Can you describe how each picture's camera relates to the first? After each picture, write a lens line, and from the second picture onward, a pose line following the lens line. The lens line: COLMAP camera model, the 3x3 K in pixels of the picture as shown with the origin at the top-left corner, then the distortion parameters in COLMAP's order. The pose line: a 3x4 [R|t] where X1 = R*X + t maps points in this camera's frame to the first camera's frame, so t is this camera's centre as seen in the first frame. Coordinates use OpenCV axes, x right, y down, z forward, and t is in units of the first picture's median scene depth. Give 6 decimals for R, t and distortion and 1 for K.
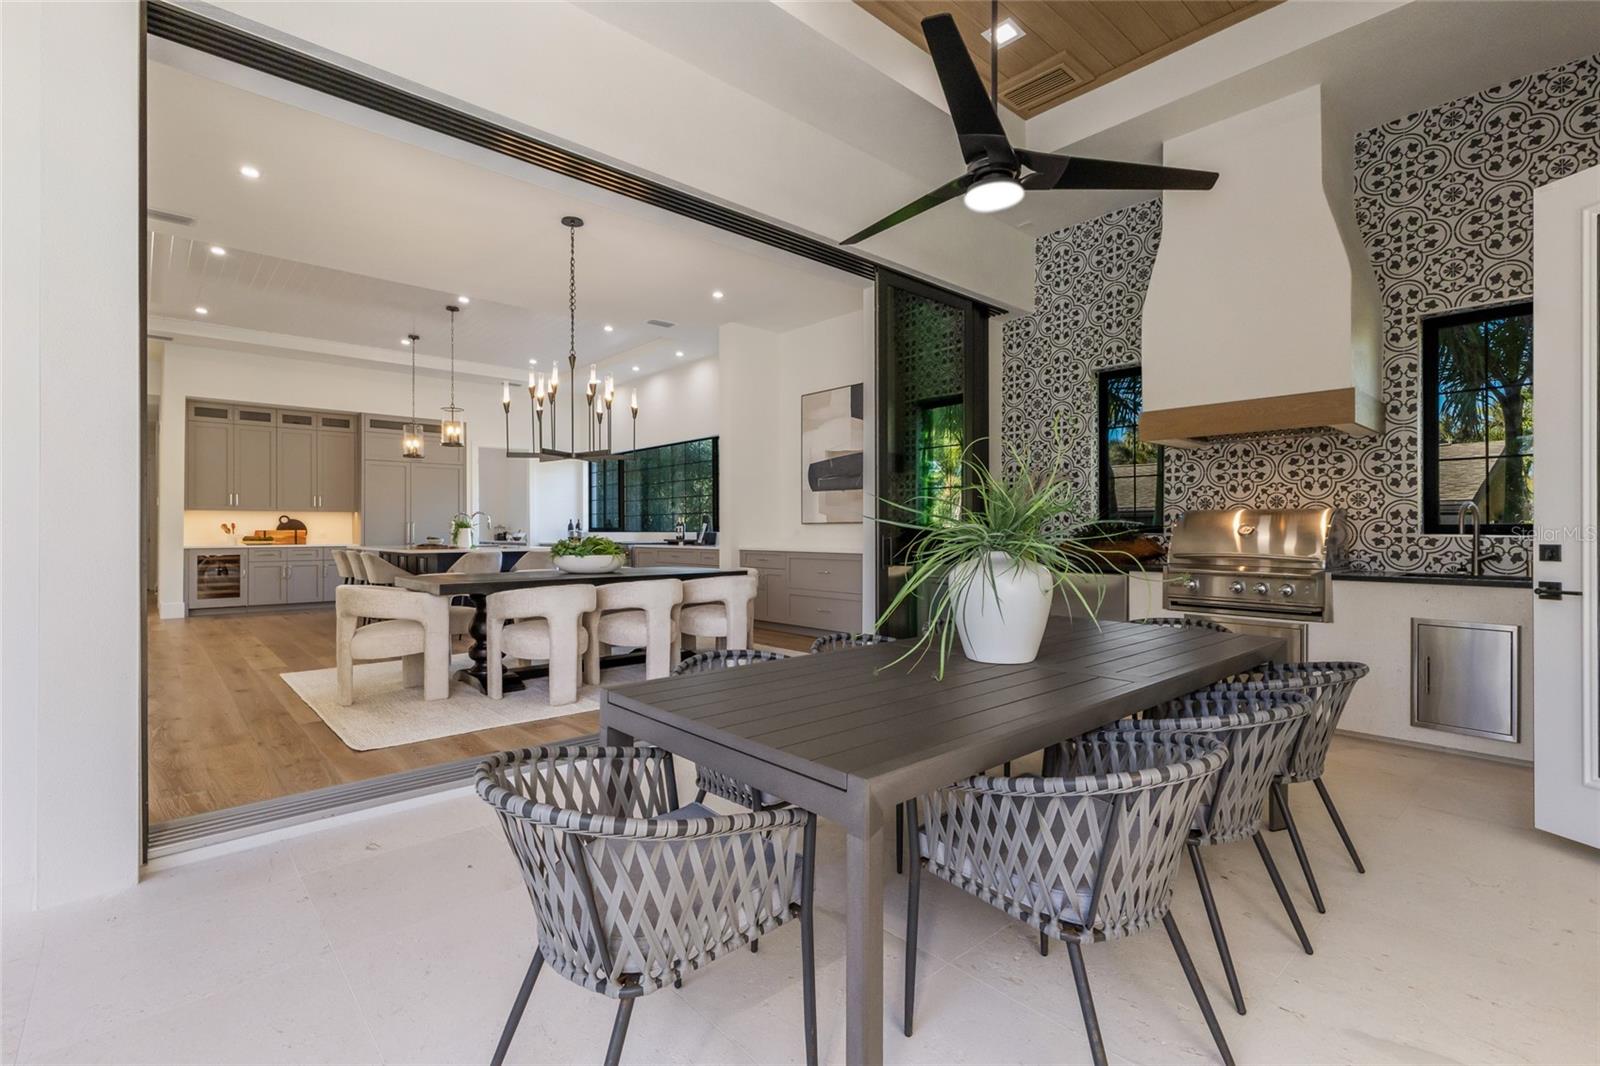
lens RADIAL K [[758.0, 0, 819.5], [0, 758.0, 531.8], [0, 0, 1]] dist [-0.004616, -0.000331]
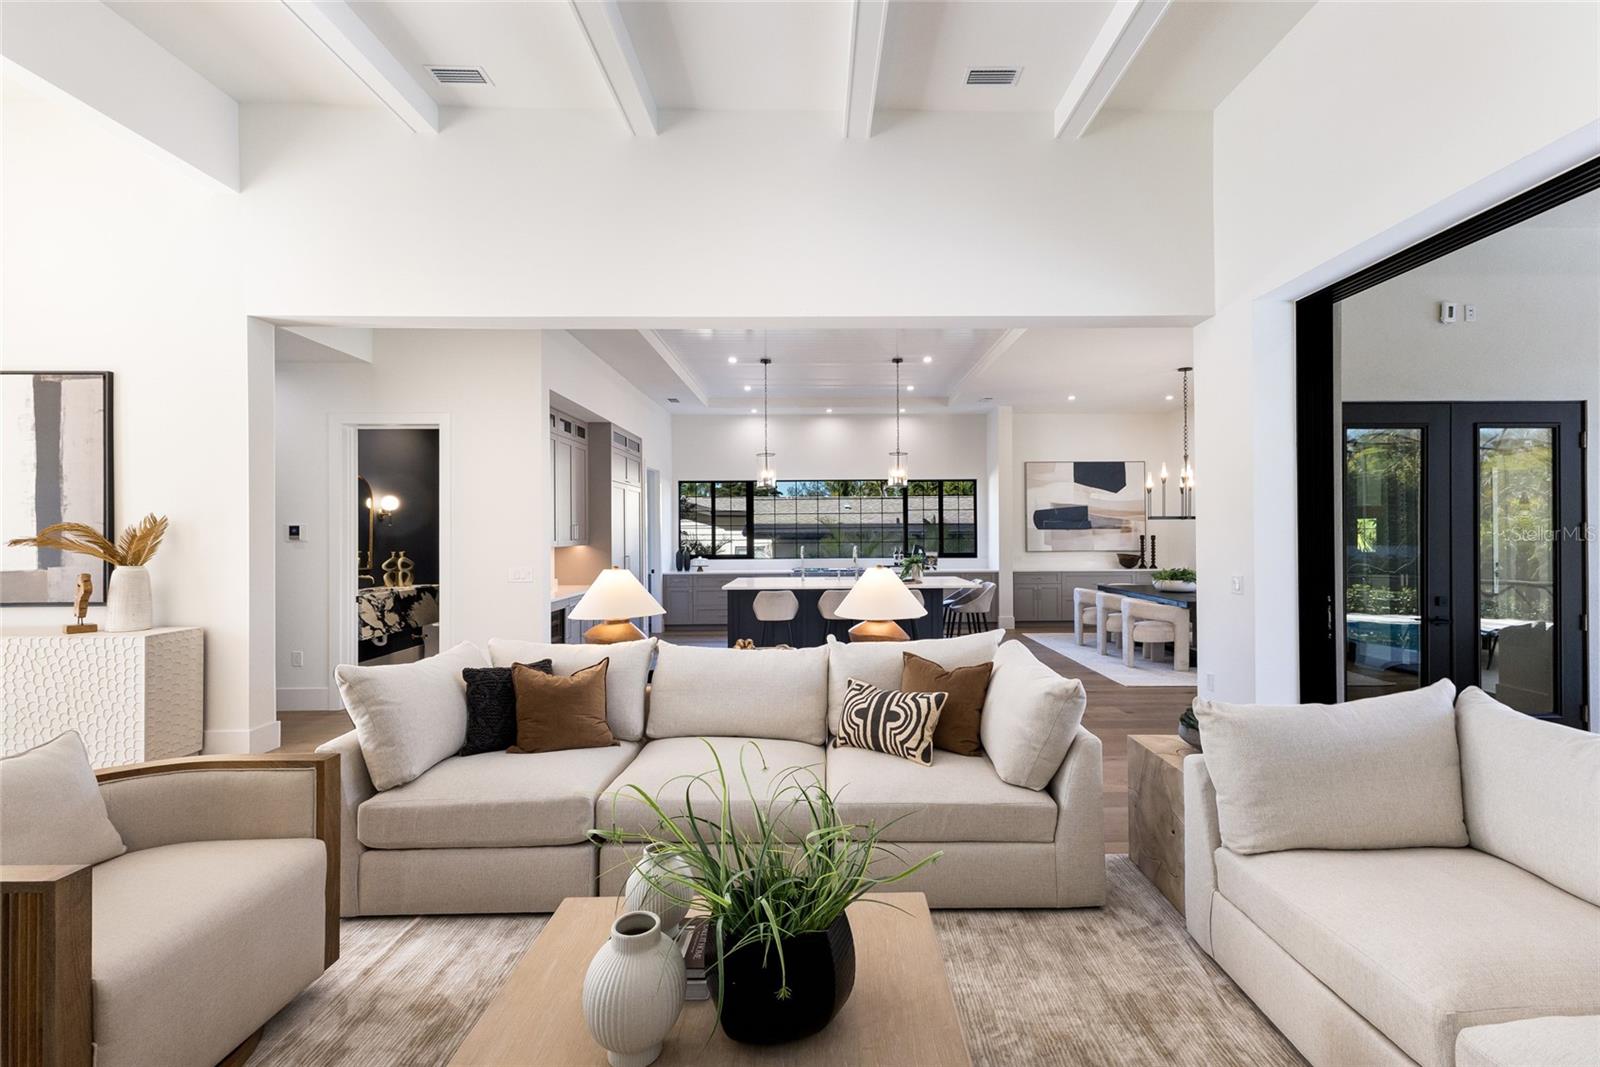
lens RADIAL K [[700.0, 0, 801.3], [0, 700.0, 527.1], [0, 0, 1]] dist [0.015479, 0.000447]
pose [[0.668087, 0.004173, 0.744071, -1.116833], [0.004906, 0.999938, -0.010013, -0.040068], [-0.744067, 0.010340, 0.668025, 0.379587]]
